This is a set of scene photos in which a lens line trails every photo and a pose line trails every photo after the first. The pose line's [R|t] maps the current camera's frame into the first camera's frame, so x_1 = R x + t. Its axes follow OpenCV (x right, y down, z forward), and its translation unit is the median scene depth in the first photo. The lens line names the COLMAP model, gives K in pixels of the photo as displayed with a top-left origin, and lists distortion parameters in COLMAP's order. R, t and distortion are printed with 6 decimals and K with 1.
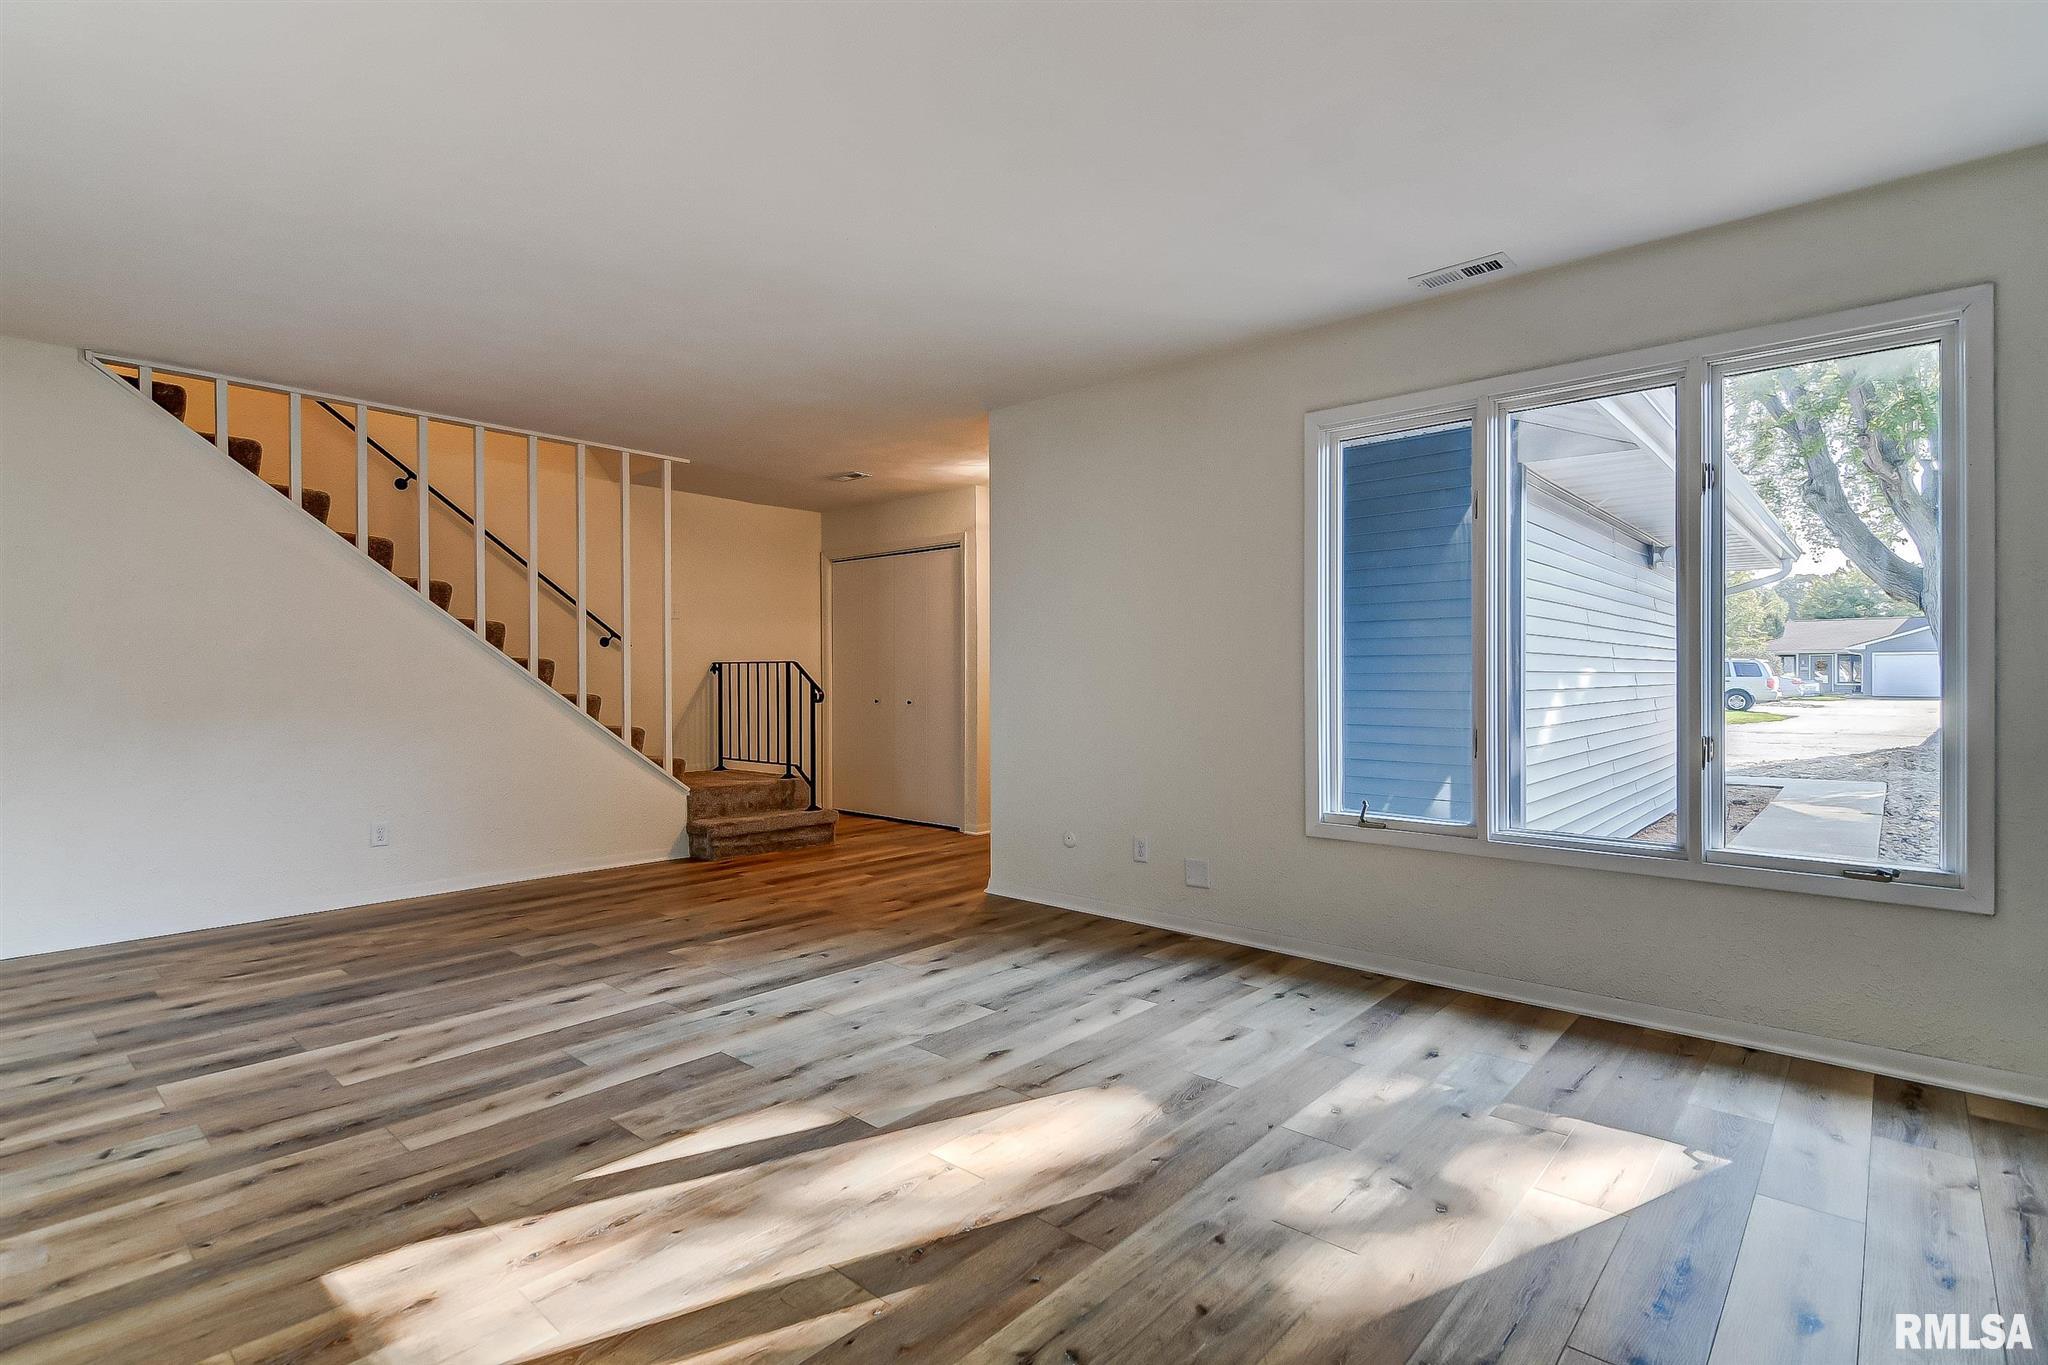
lens RADIAL K [[981.7, 0, 1015.8], [0, 981.7, 679.6], [0, 0, 1]] dist [0.016955, -0.013820]
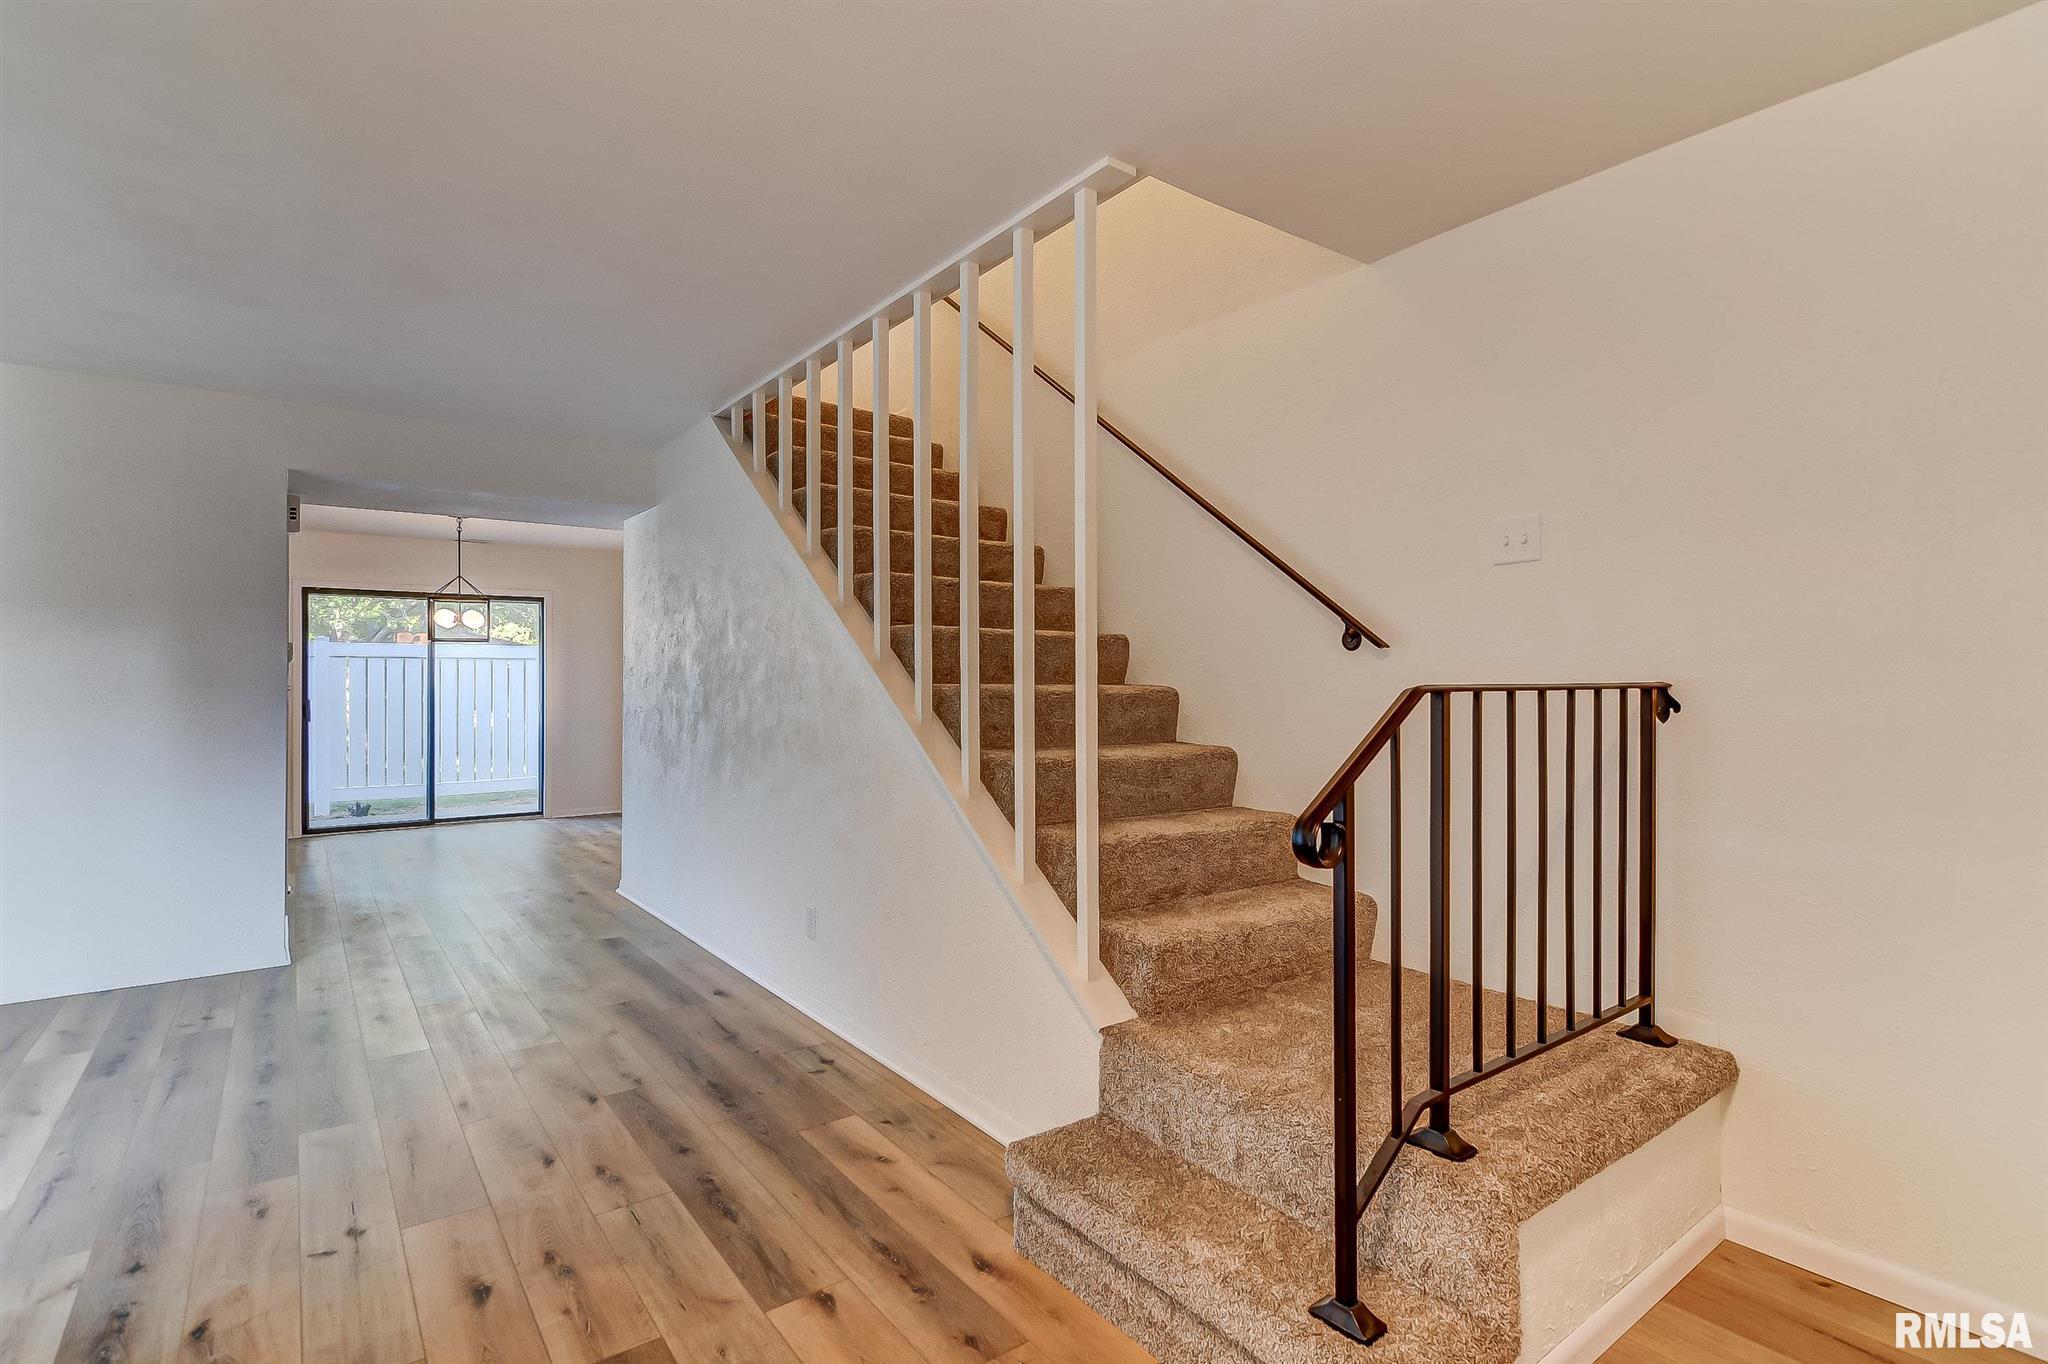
lens RADIAL K [[979.1, 0, 1024.0], [0, 979.1, 682.0], [0, 0, 1]] dist [-0.004482, -0.001511]
pose [[-0.190347, 0.004569, -0.981706, 0.081158], [0.000270, 0.999989, 0.004602, -0.043292], [0.981717, 0.000611, -0.190346, 1.916049]]
